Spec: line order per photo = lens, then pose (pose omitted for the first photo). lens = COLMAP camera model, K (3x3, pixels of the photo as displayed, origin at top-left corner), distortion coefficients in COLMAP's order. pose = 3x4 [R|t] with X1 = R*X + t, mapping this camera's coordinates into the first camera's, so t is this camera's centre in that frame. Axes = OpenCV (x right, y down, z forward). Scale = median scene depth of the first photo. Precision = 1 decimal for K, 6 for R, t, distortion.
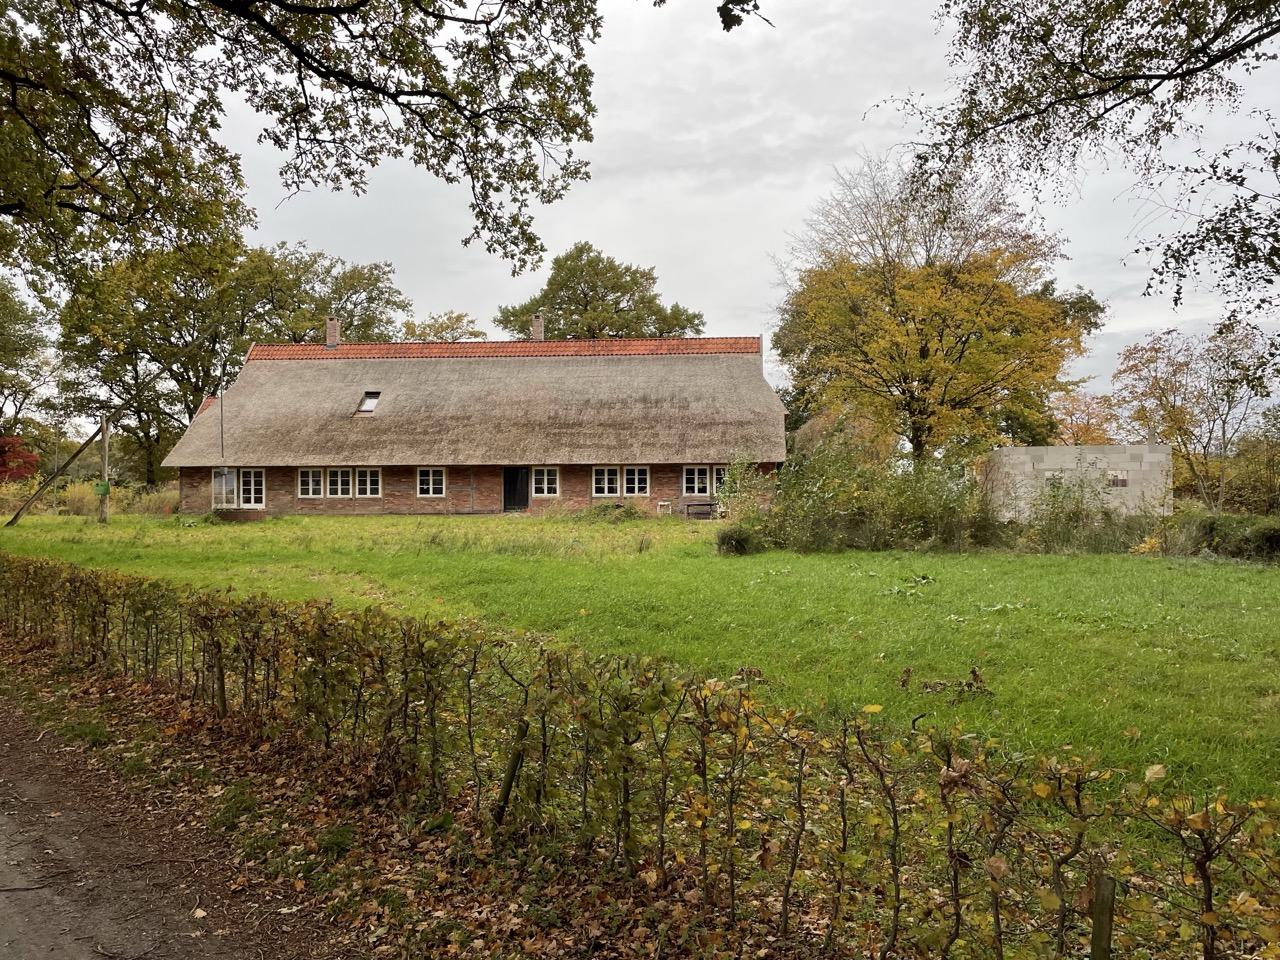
lens RADIAL K [[957.5, 0, 646.5], [0, 957.5, 475.9], [0, 0, 1]] dist [0.107807, -0.129554]
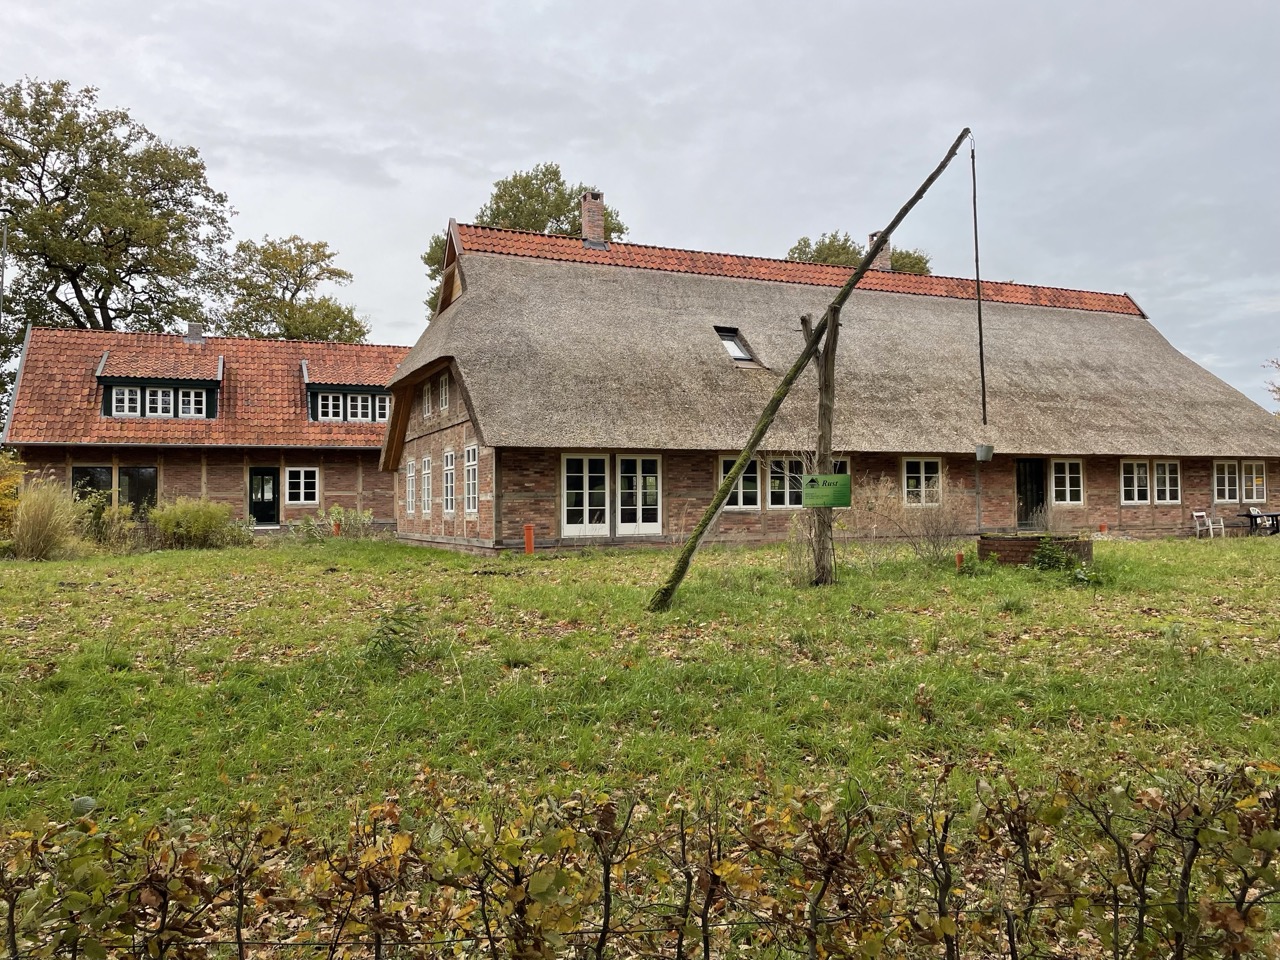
lens RADIAL K [[957.5, 0, 646.5], [0, 957.5, 475.9], [0, 0, 1]] dist [0.107807, -0.129554]
pose [[0.871250, 0.006488, 0.490797, -0.658259], [-0.003078, 0.999965, -0.007755, 0.007689], [-0.490831, 0.005246, 0.871239, 0.565897]]
